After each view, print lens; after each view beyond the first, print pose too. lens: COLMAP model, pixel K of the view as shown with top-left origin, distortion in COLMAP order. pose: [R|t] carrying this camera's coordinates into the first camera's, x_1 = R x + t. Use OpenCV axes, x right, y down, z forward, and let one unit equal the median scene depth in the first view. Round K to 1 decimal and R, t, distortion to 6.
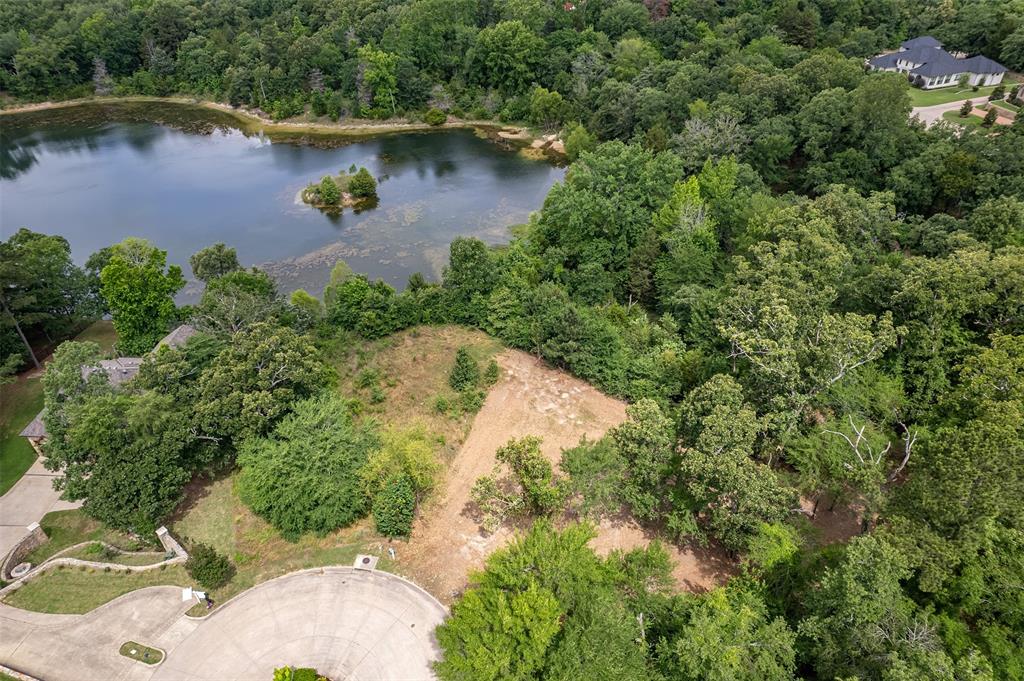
lens RADIAL K [[646.0, 0, 510.1], [0, 646.0, 334.9], [0, 0, 1]] dist [-0.002298, 0.008904]
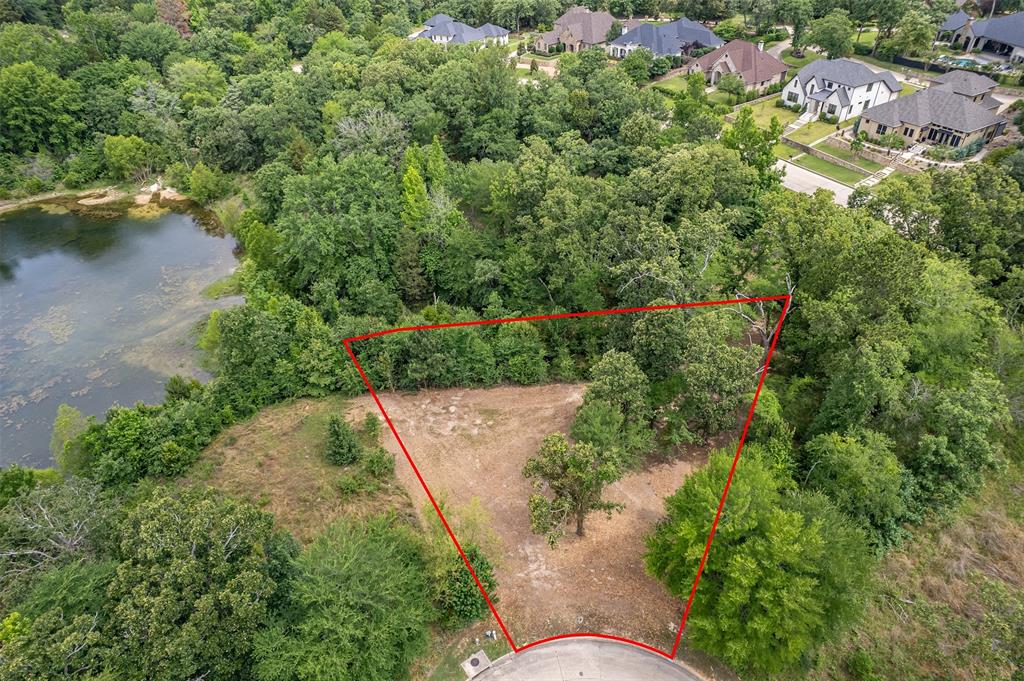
lens RADIAL K [[646.0, 0, 514.0], [0, 646.0, 347.4], [0, 0, 1]] dist [-0.002298, 0.008904]
pose [[0.718899, -0.417149, 0.556031, -0.271337], [0.417712, 0.898628, 0.134108, -0.061408], [-0.555608, 0.135851, 0.820271, 0.128494]]
